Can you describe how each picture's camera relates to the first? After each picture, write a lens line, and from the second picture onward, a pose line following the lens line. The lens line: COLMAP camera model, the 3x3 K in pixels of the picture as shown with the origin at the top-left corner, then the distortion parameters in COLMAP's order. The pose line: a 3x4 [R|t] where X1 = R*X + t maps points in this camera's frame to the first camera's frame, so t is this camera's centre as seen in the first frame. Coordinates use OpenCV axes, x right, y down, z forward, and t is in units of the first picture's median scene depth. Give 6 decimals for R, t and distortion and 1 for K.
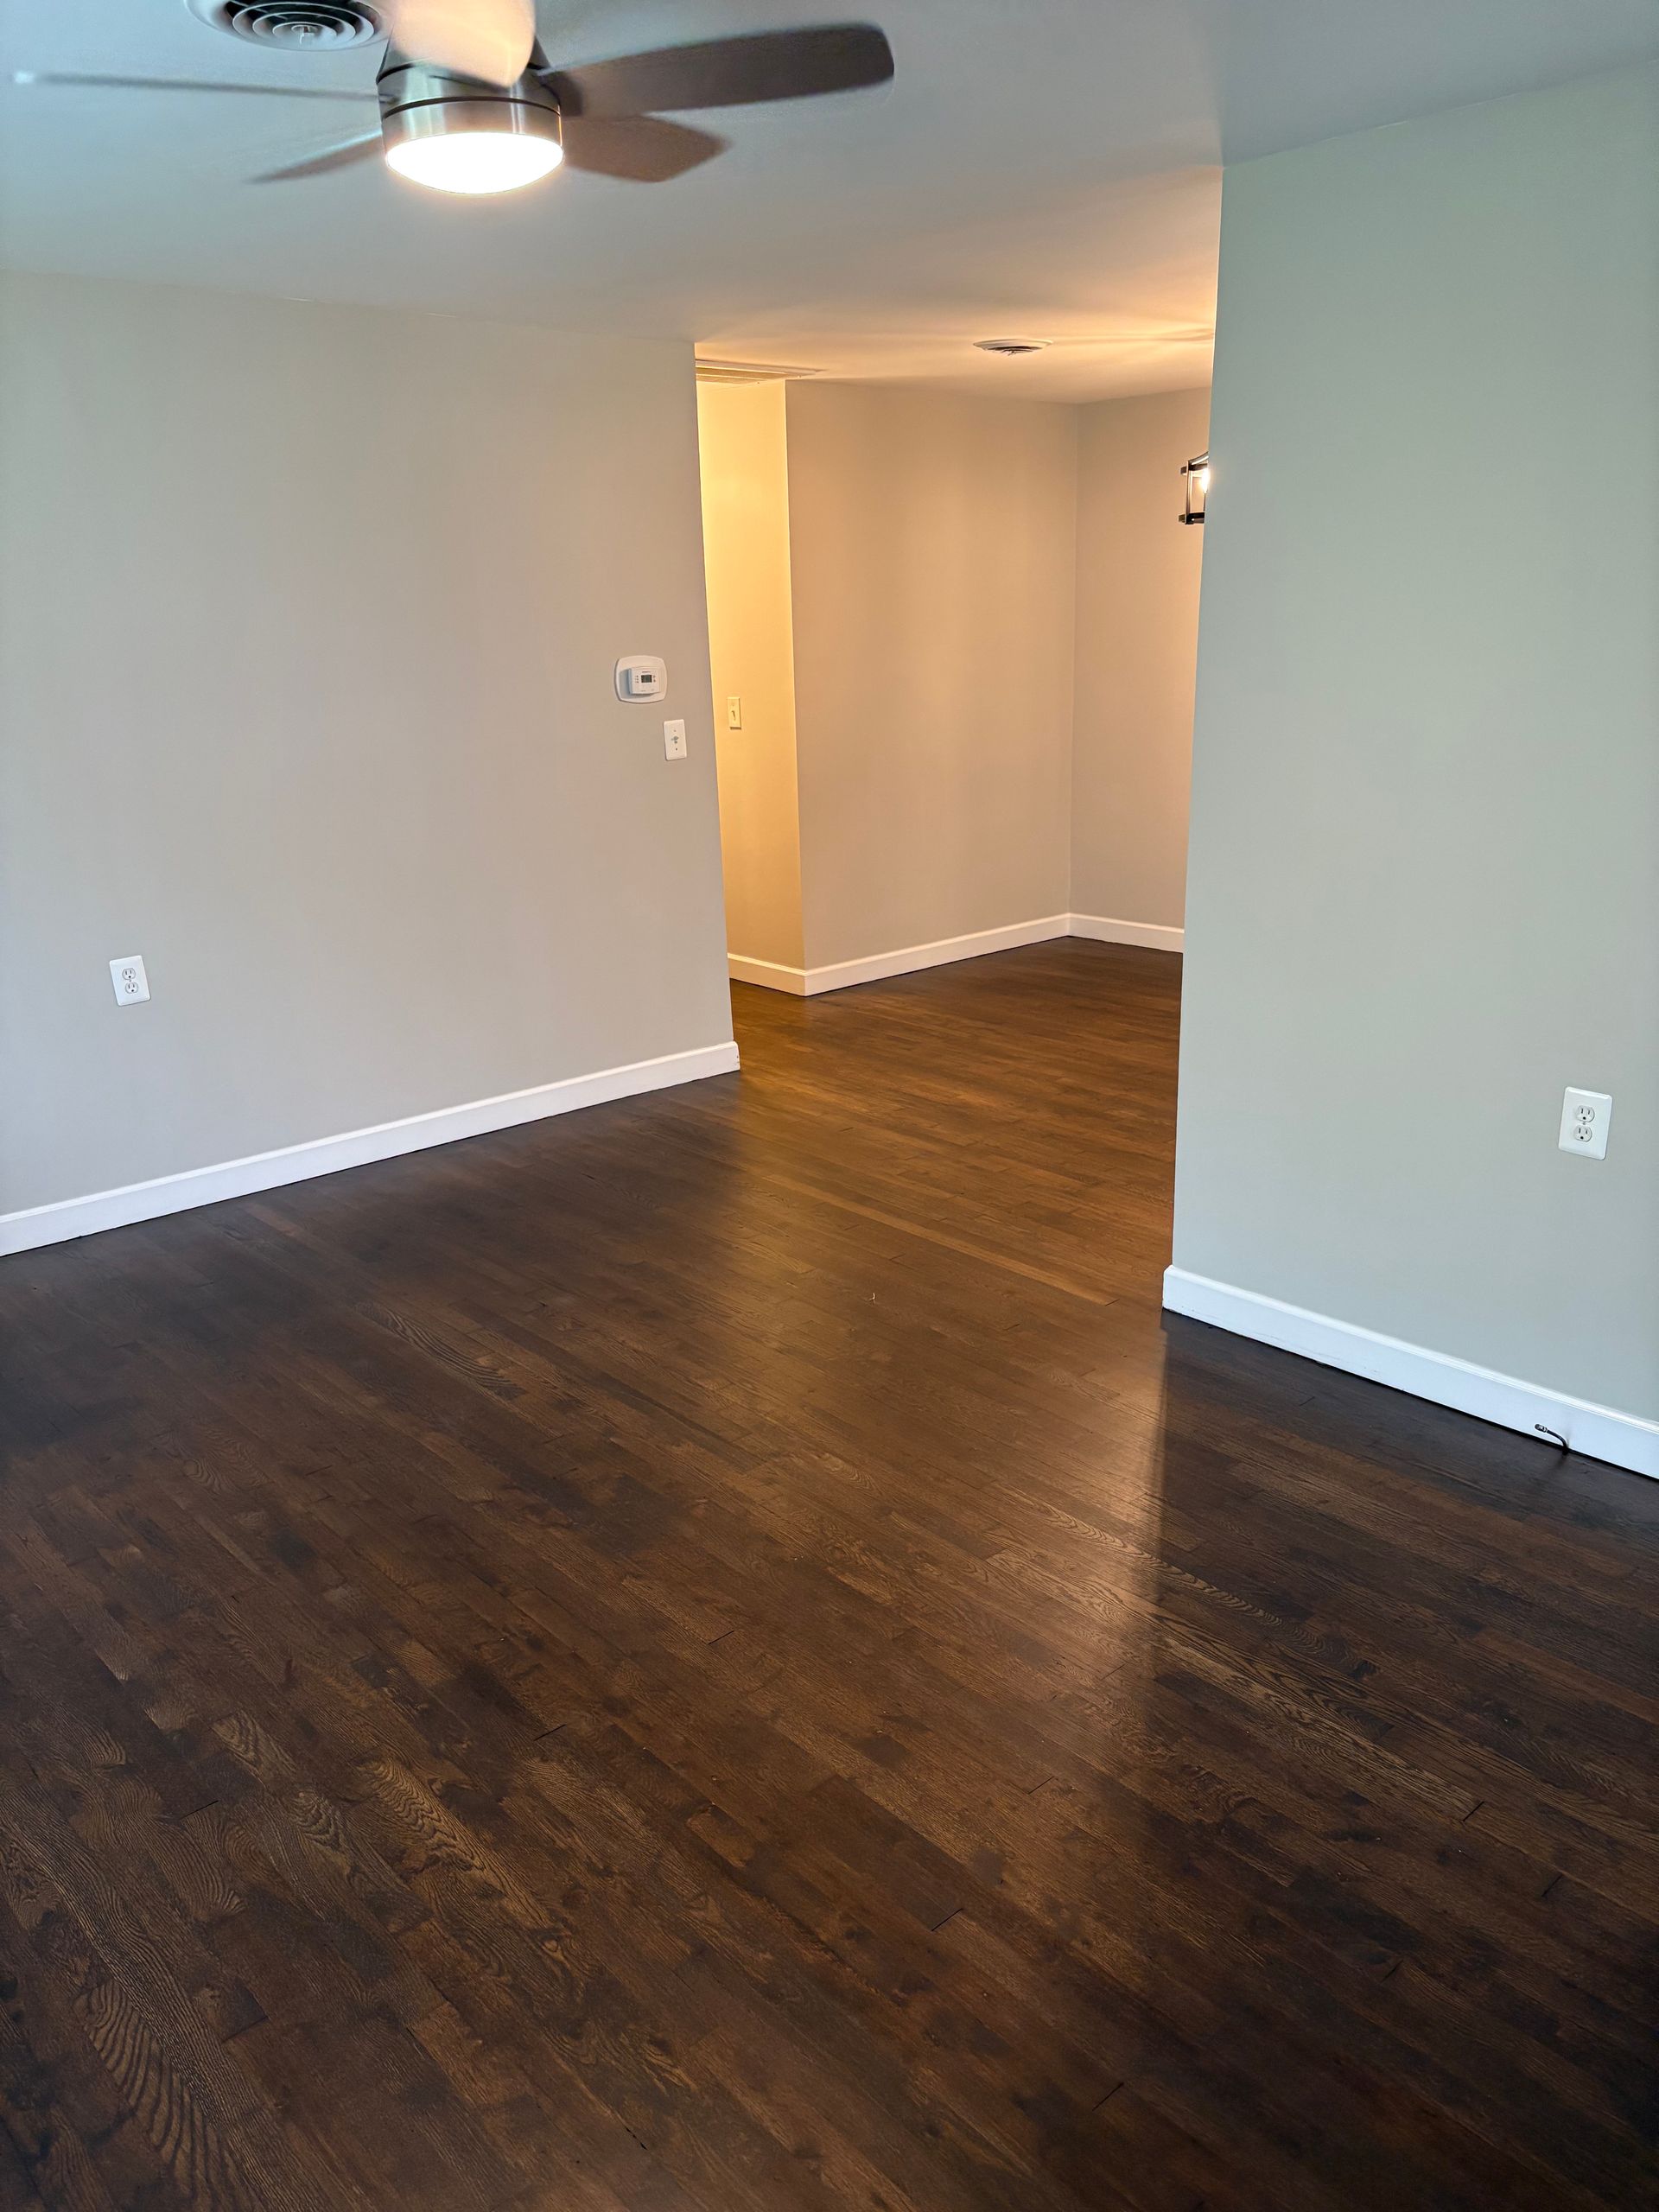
lens RADIAL K [[1684.3, 0, 815.4], [0, 1684.3, 1093.8], [0, 0, 1]] dist [0.039078, -0.038684]
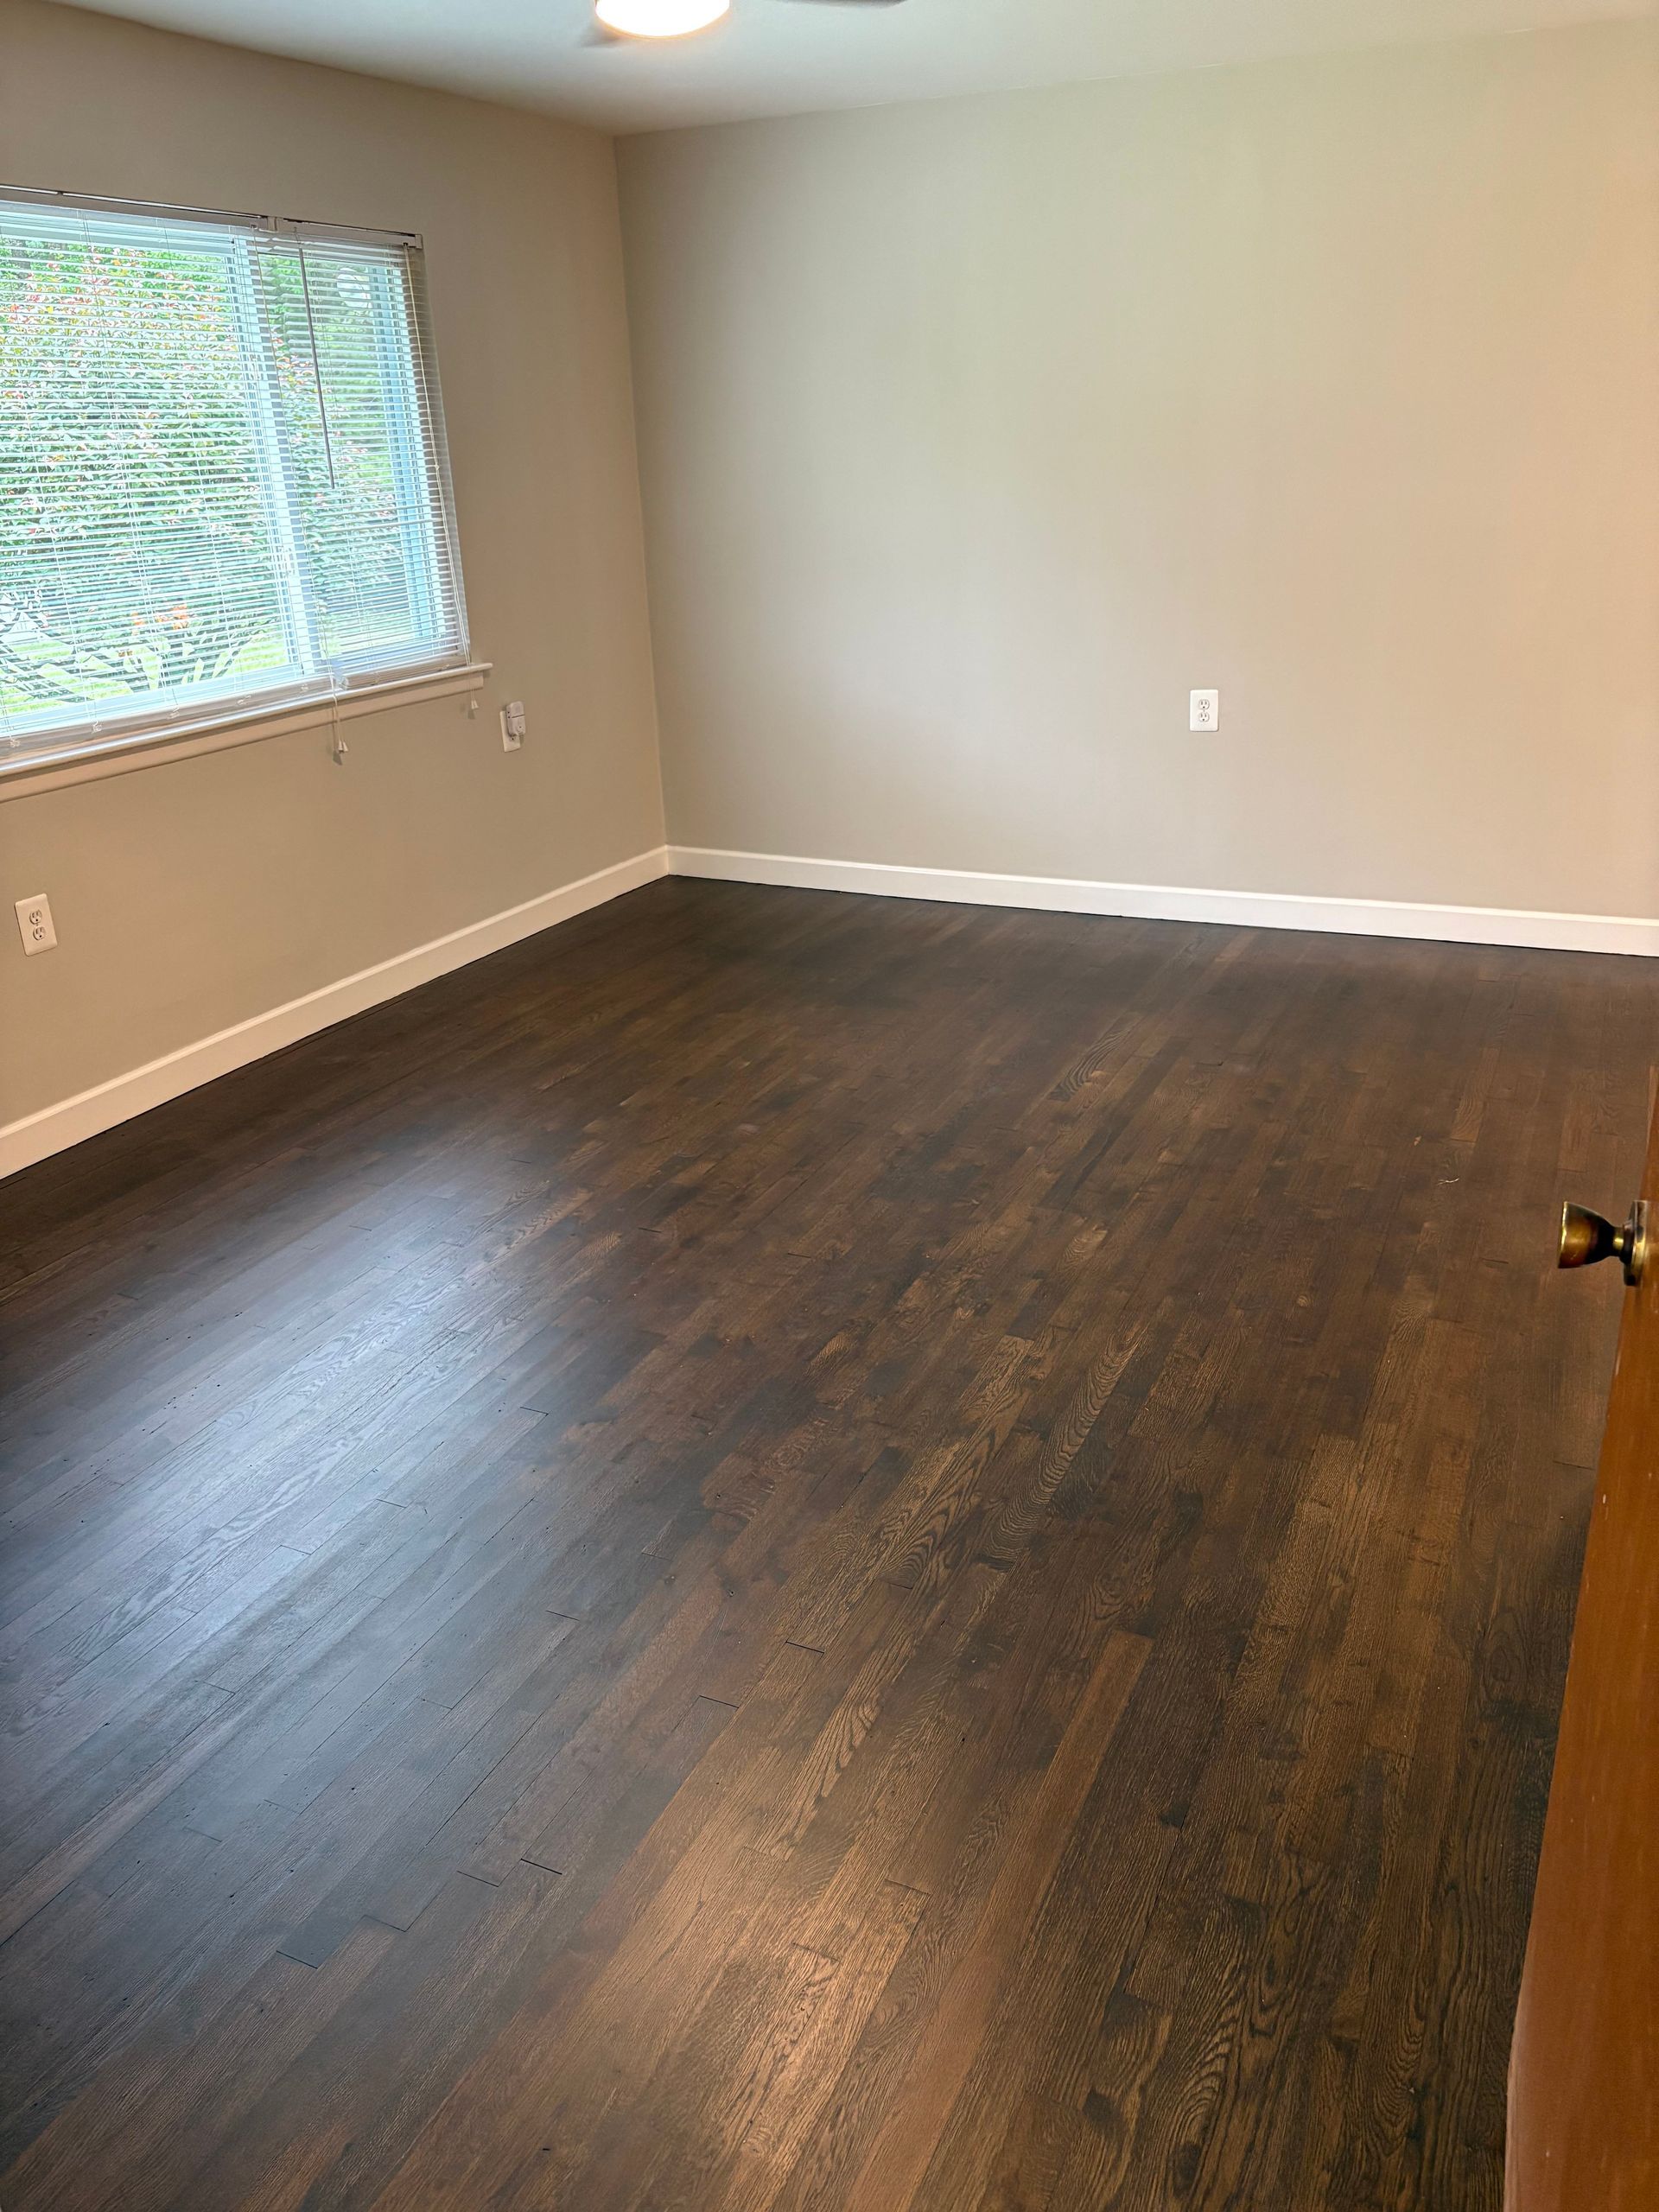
lens RADIAL K [[1684.3, 0, 812.9], [0, 1684.3, 1121.1], [0, 0, 1]] dist [0.039078, -0.038684]
pose [[0.379036, 0.354894, -0.854624, 0.788885], [-0.234924, 0.930184, 0.282079, -0.094607], [0.895066, 0.093853, 0.435946, 0.391137]]
